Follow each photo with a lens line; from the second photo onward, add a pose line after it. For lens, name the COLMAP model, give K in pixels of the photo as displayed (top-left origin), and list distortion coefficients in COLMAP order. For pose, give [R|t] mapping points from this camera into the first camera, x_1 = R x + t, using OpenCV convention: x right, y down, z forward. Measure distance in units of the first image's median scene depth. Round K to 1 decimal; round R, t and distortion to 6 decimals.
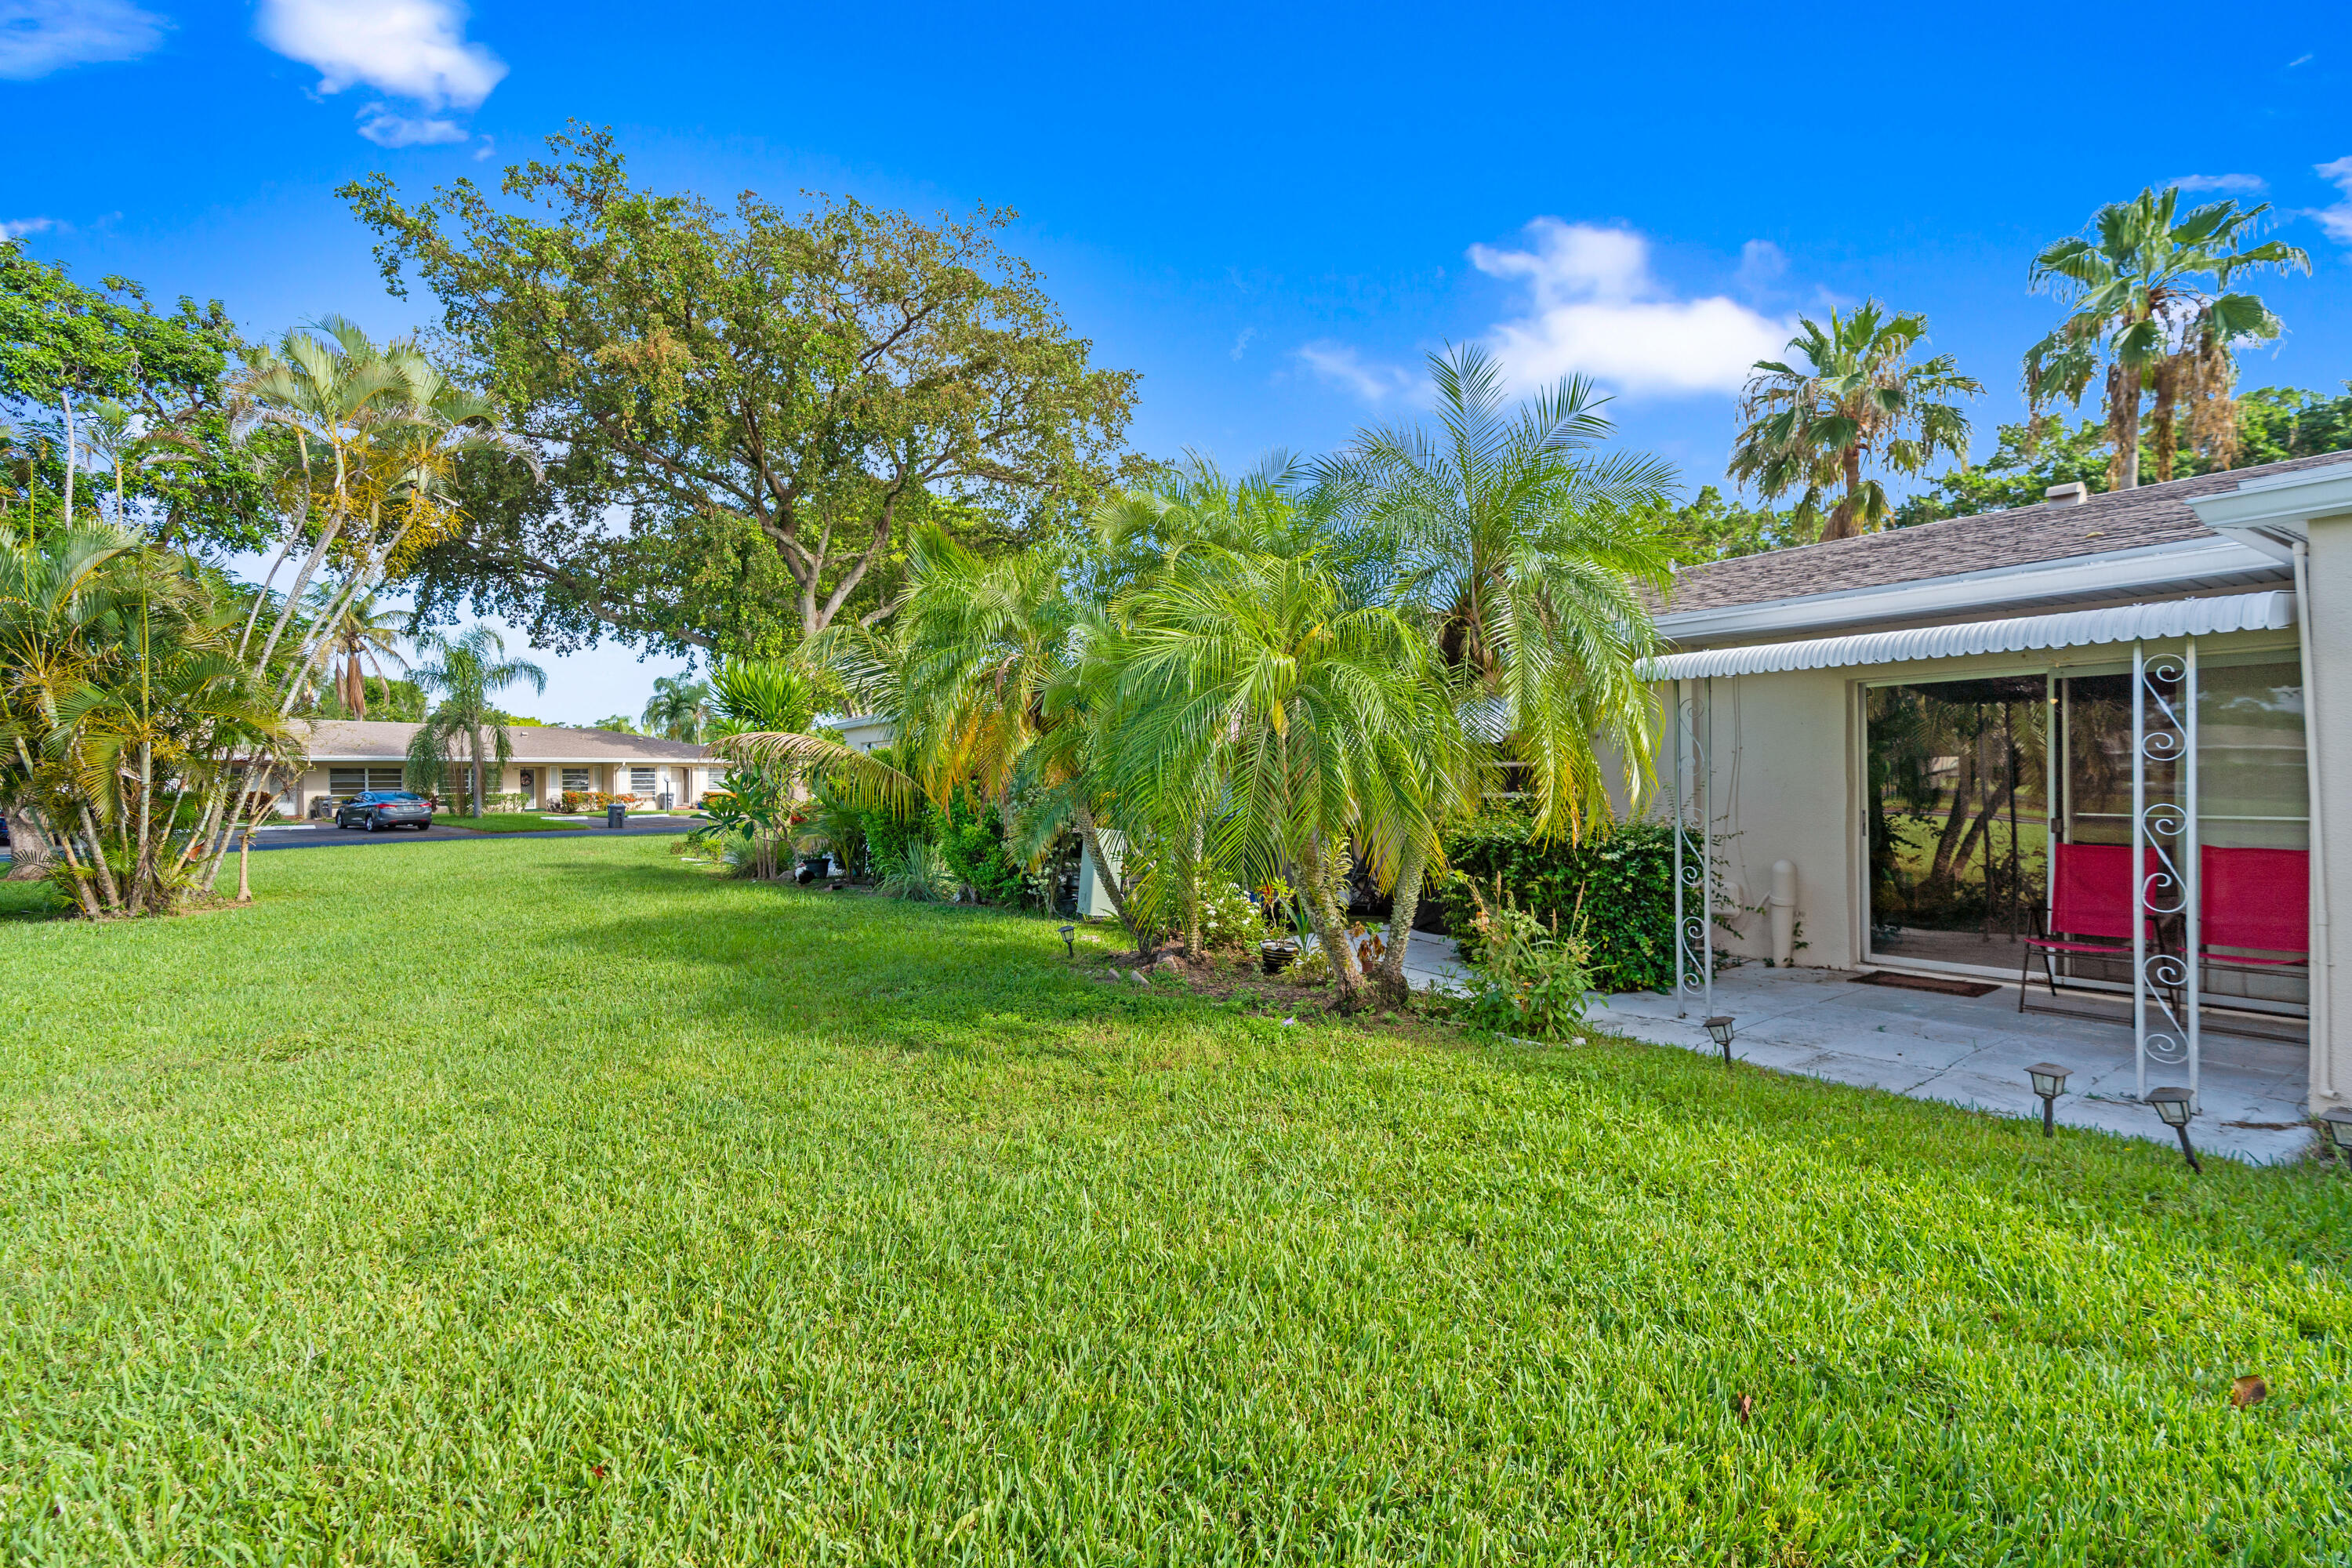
lens RADIAL K [[1056.2, 0, 1182.3], [0, 1056.2, 778.2], [0, 0, 1]] dist [-0.006151, 0.000395]
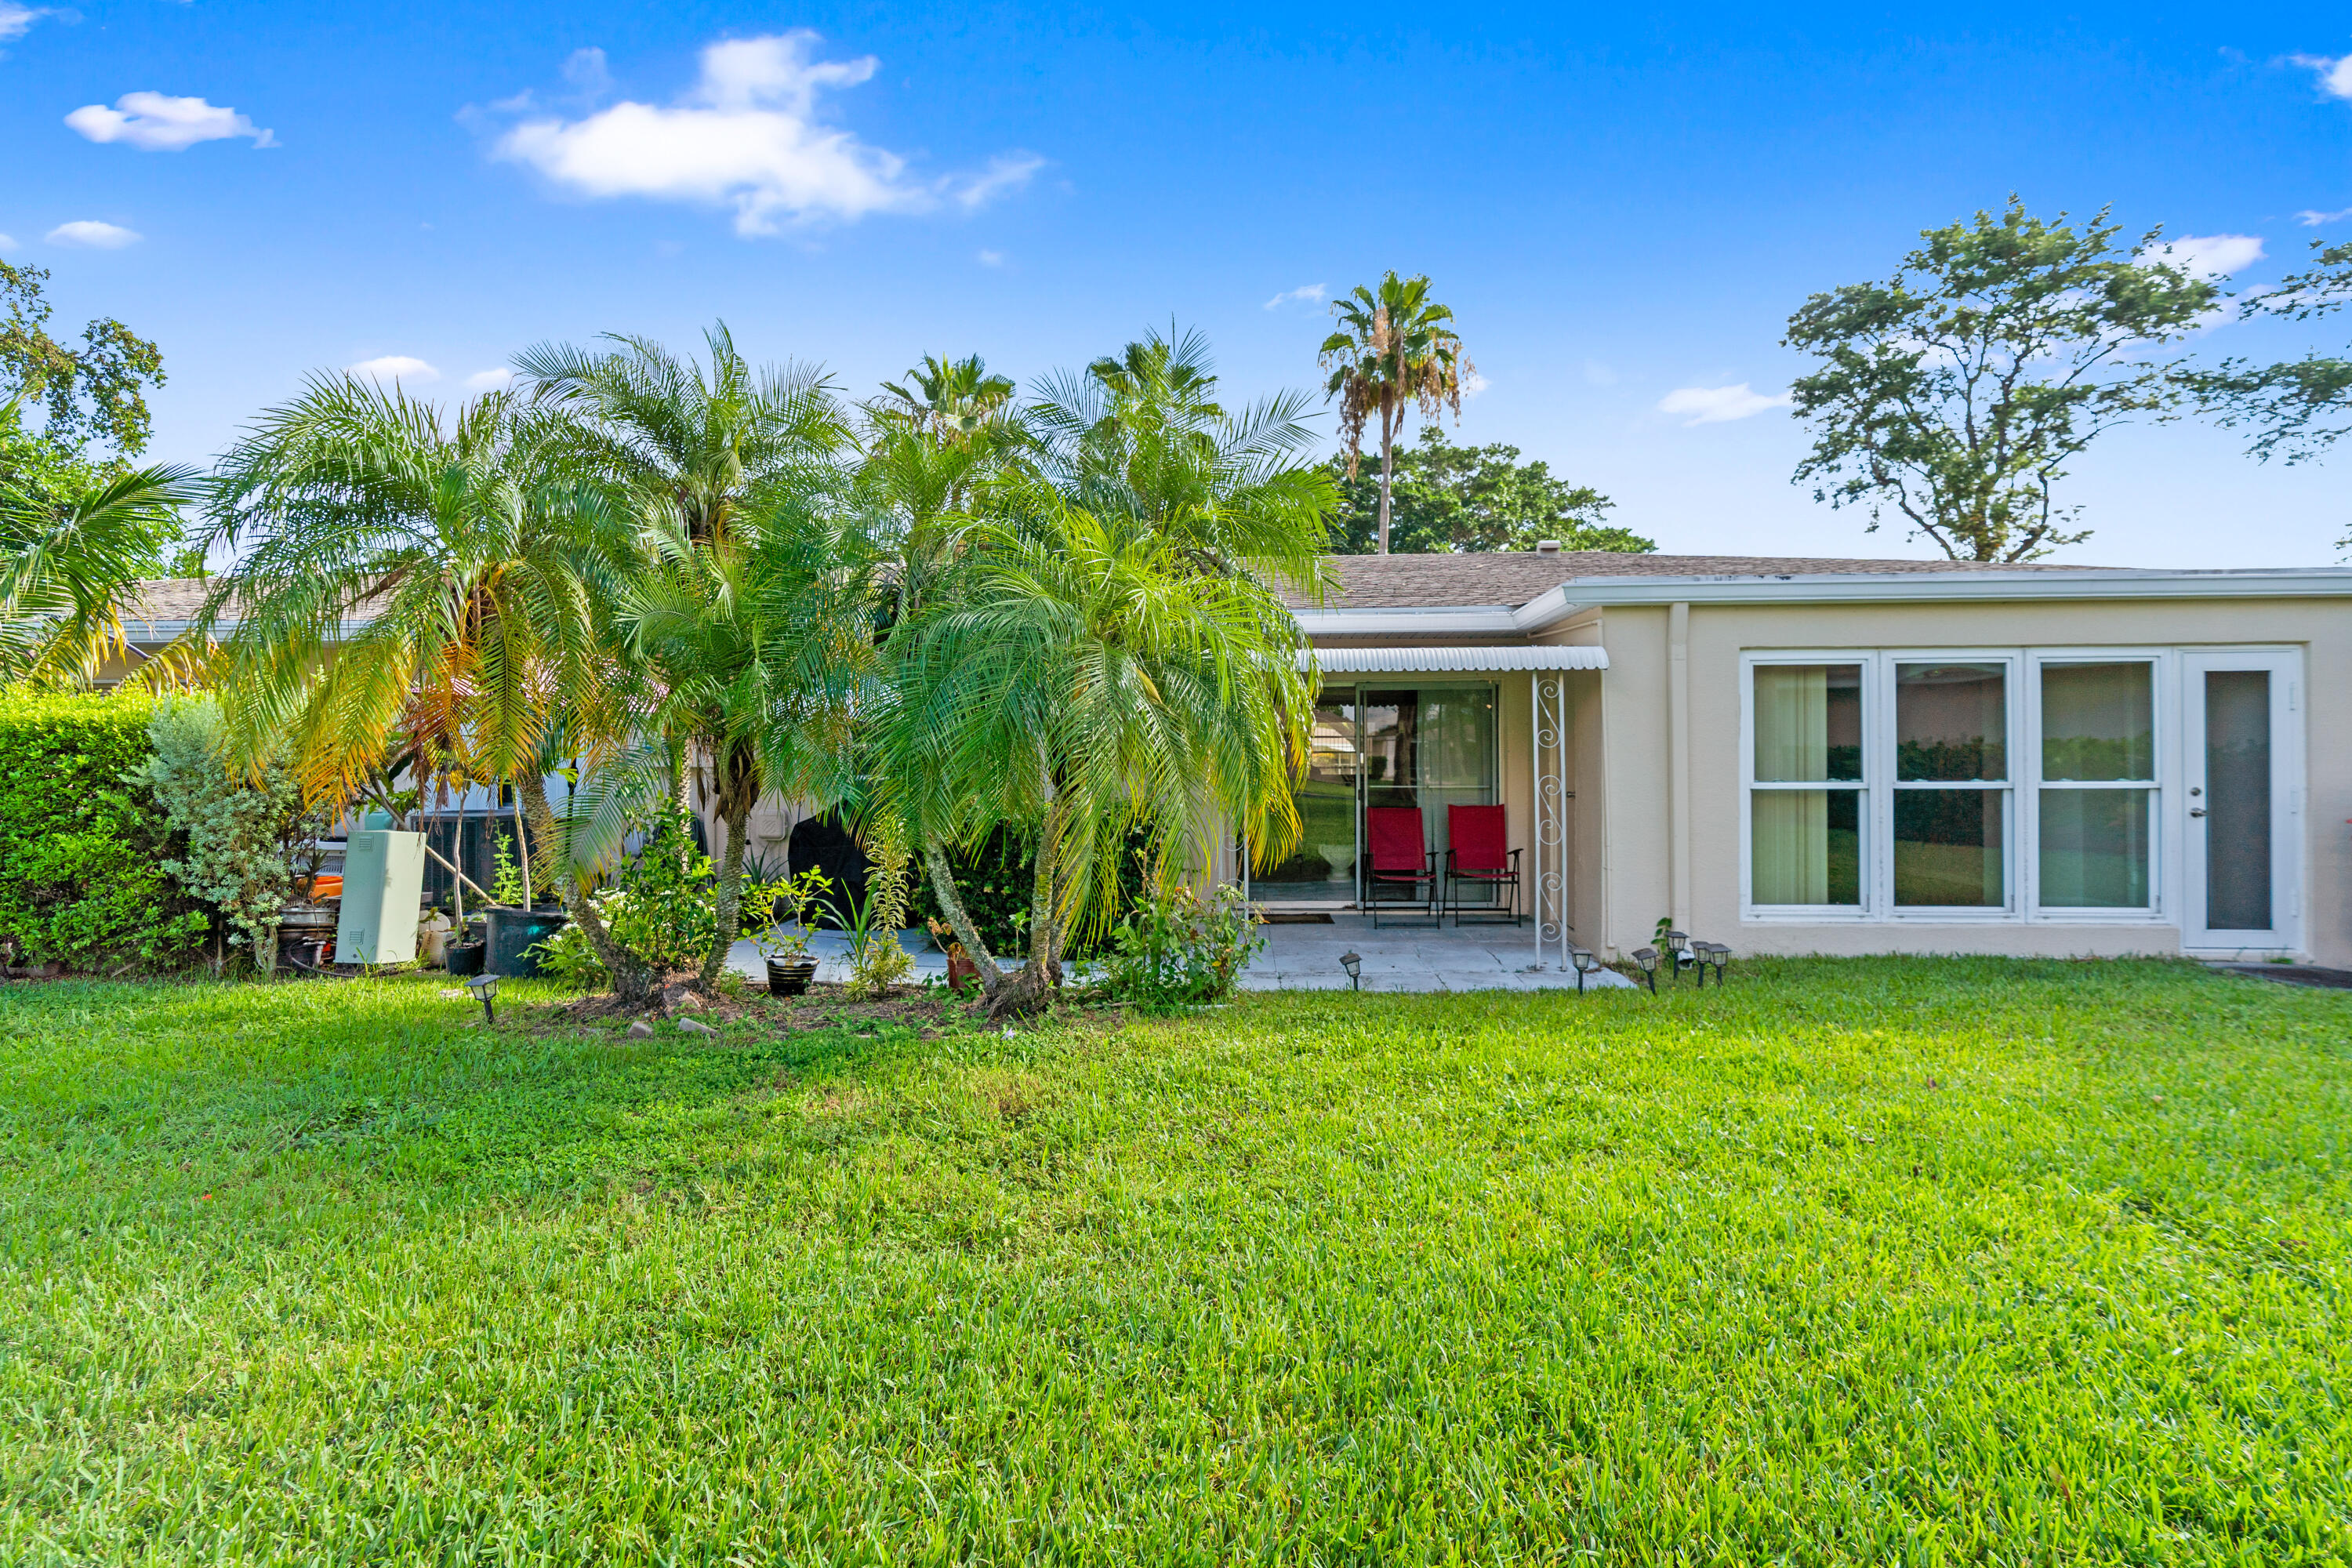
lens RADIAL K [[1056.2, 0, 1182.3], [0, 1056.2, 778.2], [0, 0, 1]] dist [-0.006151, 0.000395]
pose [[0.630787, -0.004526, 0.775943, -0.107294], [-0.002411, 0.999967, 0.007792, 0.003354], [-0.775952, -0.006786, 0.630755, 0.077754]]
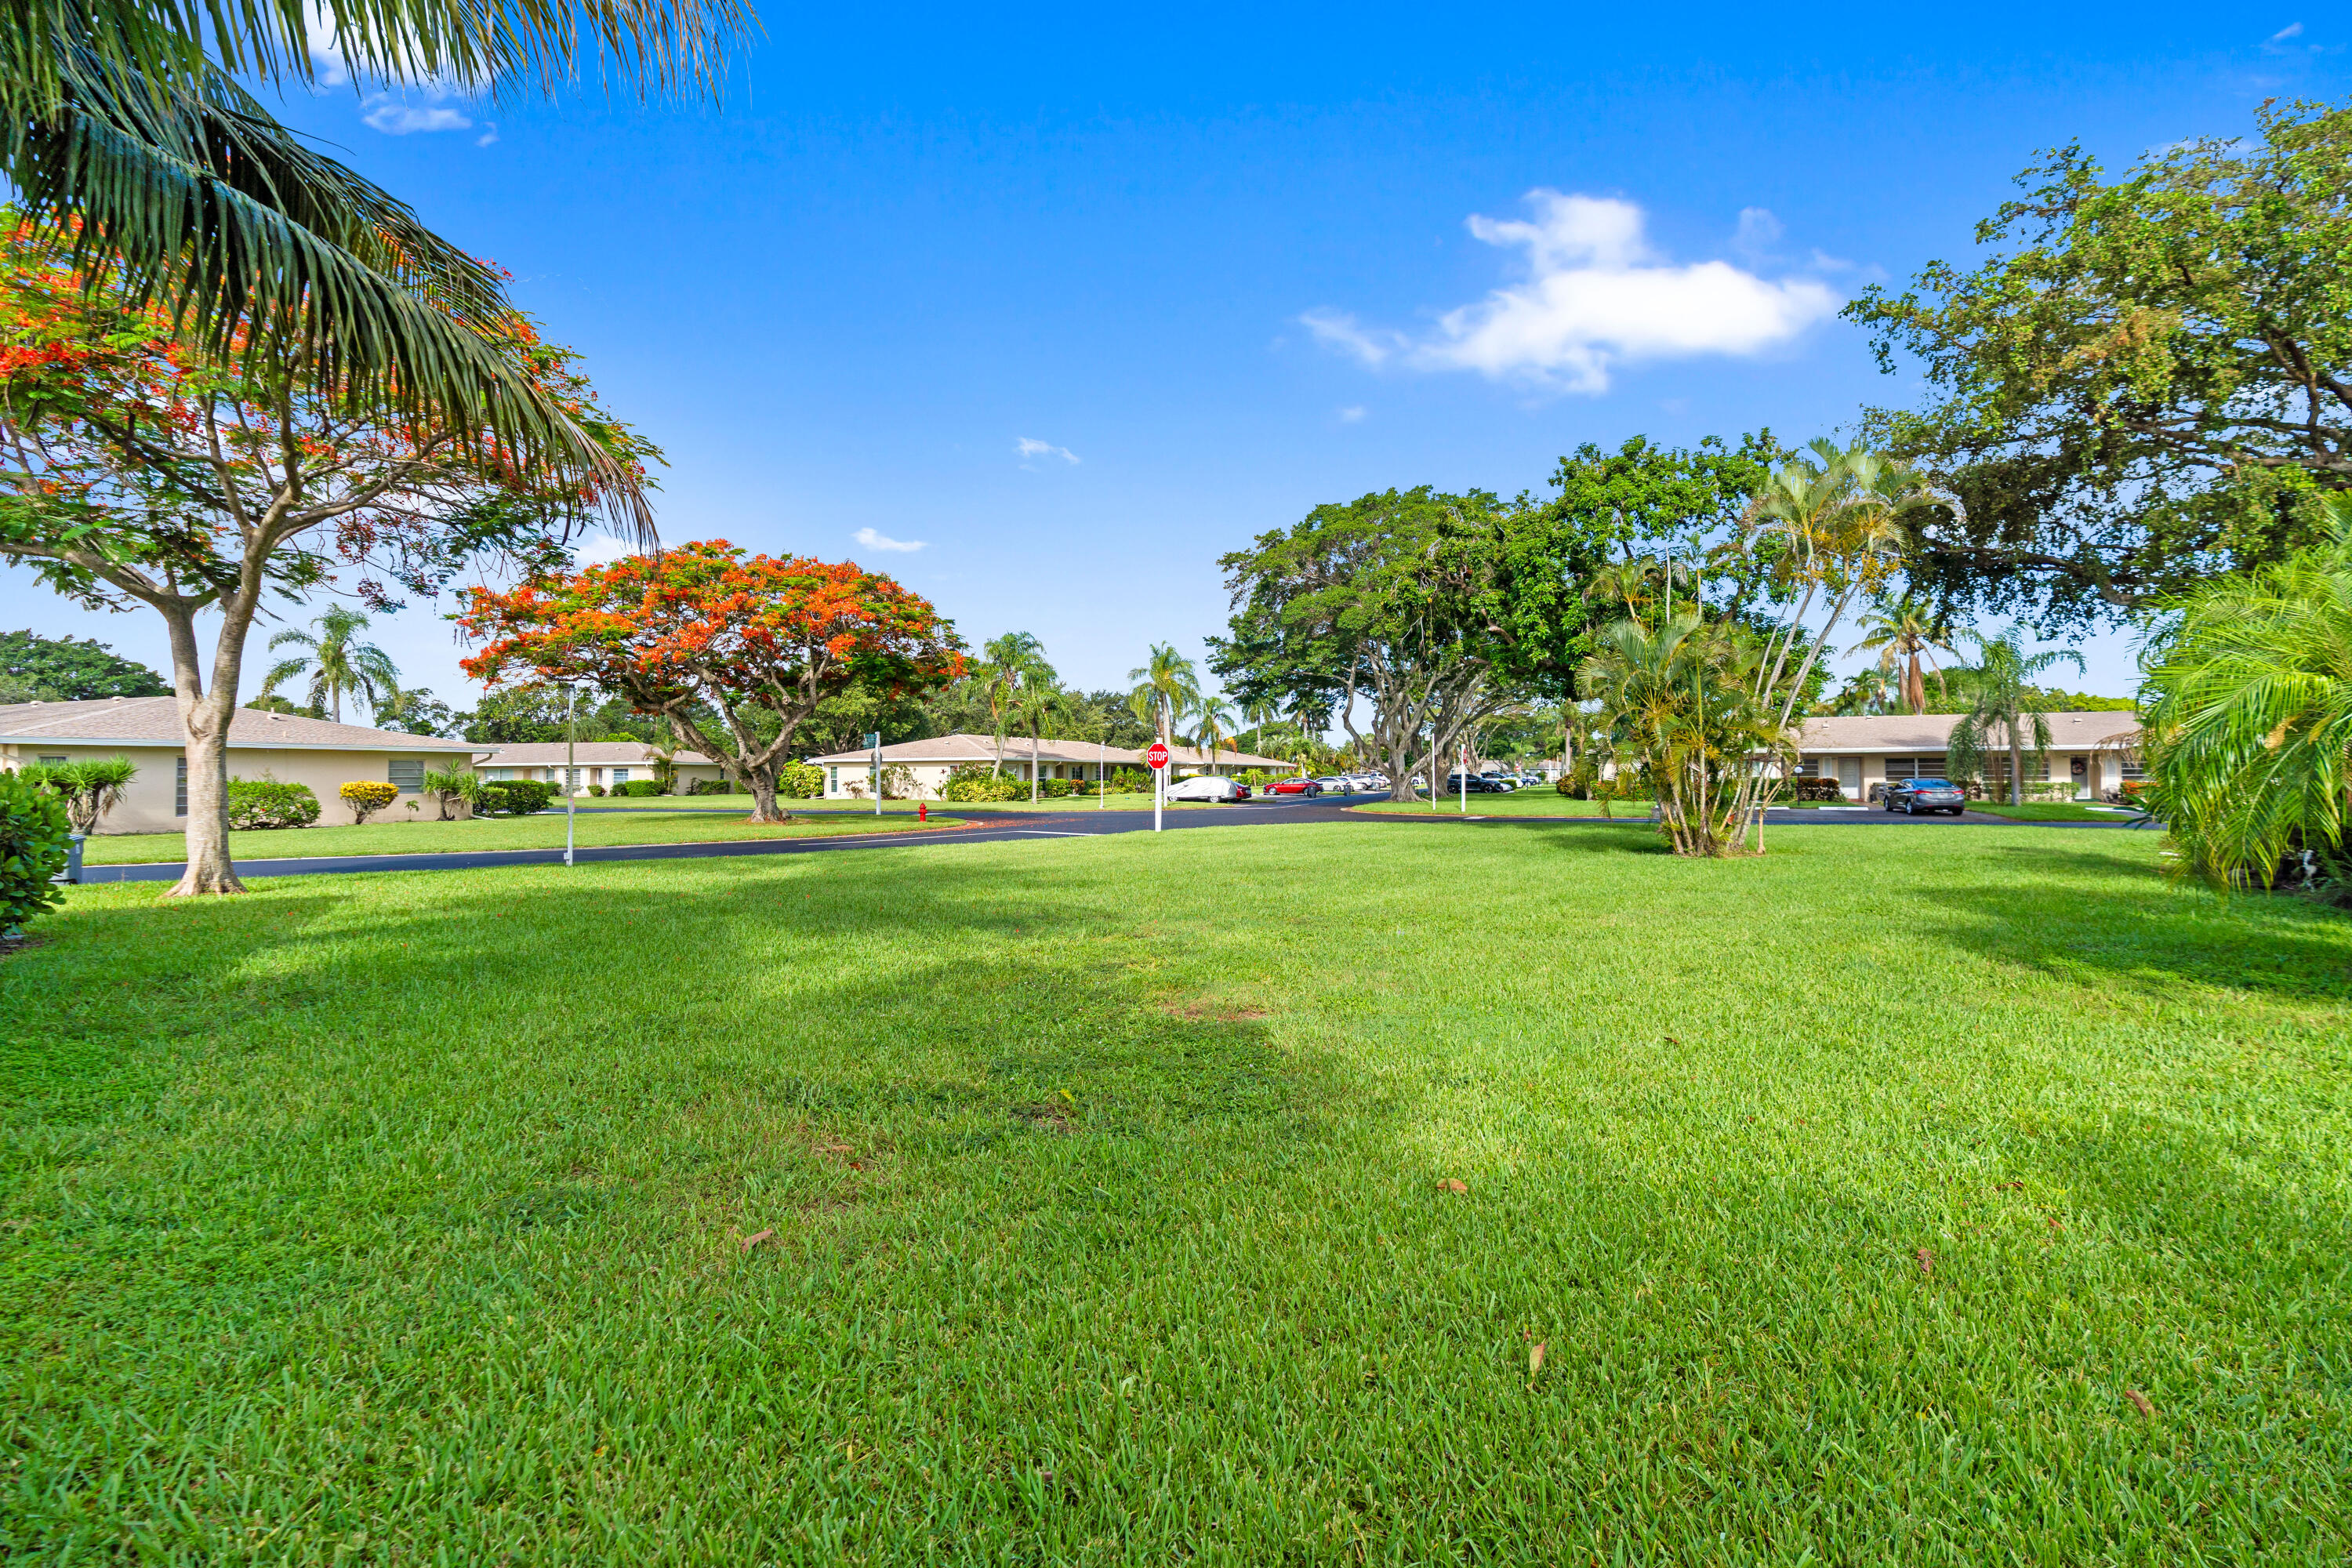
lens RADIAL K [[1056.2, 0, 1182.3], [0, 1056.2, 778.2], [0, 0, 1]] dist [-0.006151, 0.000395]
pose [[0.275222, 0.007987, -0.961348, 0.139050], [0.003877, 0.999948, 0.009417, -0.002761], [0.961373, -0.006319, 0.275176, -0.085326]]
